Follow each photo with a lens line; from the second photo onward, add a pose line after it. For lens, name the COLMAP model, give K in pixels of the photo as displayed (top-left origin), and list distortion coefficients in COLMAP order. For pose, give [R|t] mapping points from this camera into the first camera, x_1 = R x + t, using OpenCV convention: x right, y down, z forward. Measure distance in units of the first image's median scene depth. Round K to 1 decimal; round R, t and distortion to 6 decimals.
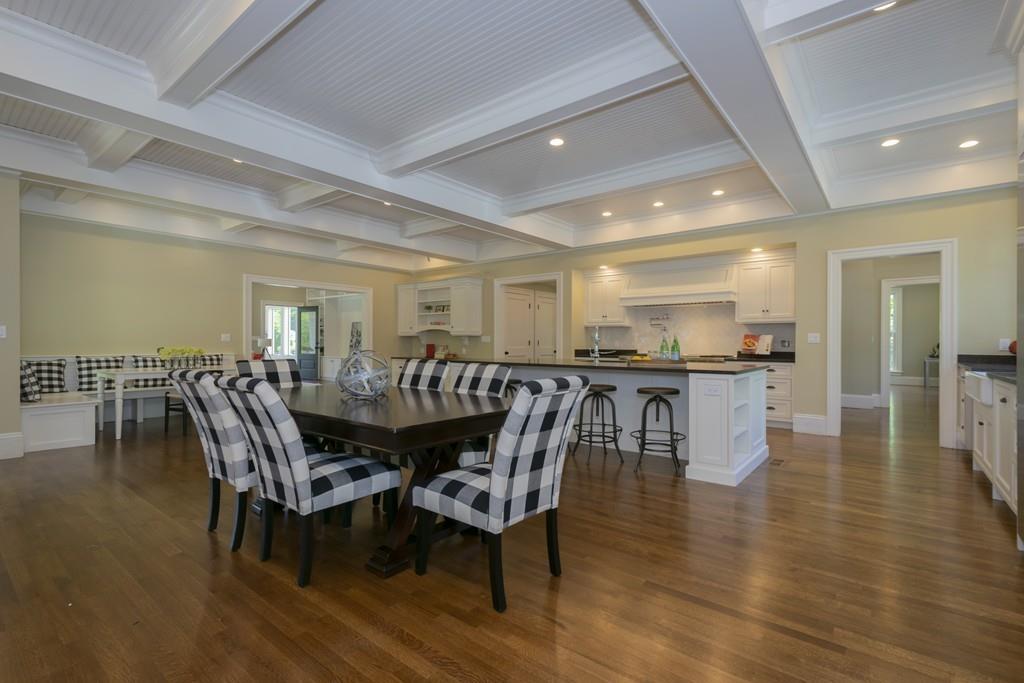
lens RADIAL K [[473.0, 0, 487.8], [0, 473.0, 338.2], [0, 0, 1]] dist [0.009939, 0.000067]
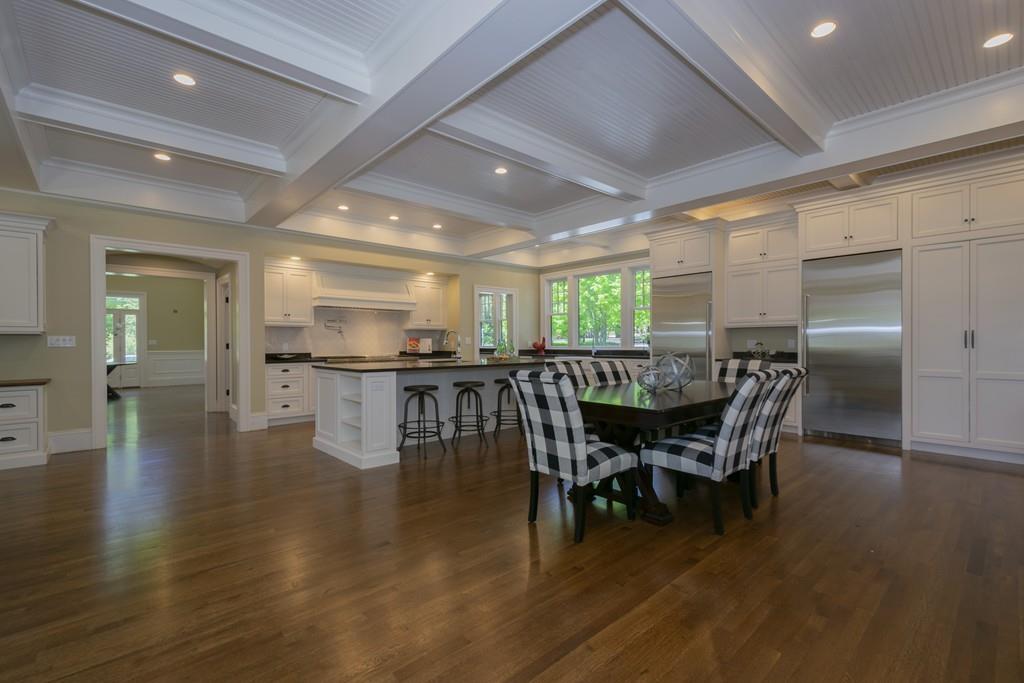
lens RADIAL K [[454.2, 0, 512.0], [0, 454.2, 341.5], [0, 0, 1]] dist [0.003041, 0.000217]
pose [[0.130378, -0.003241, 0.991459, -0.518546], [-0.006196, 0.999972, 0.004084, -0.003835], [-0.991445, -0.006676, 0.130354, 0.486701]]
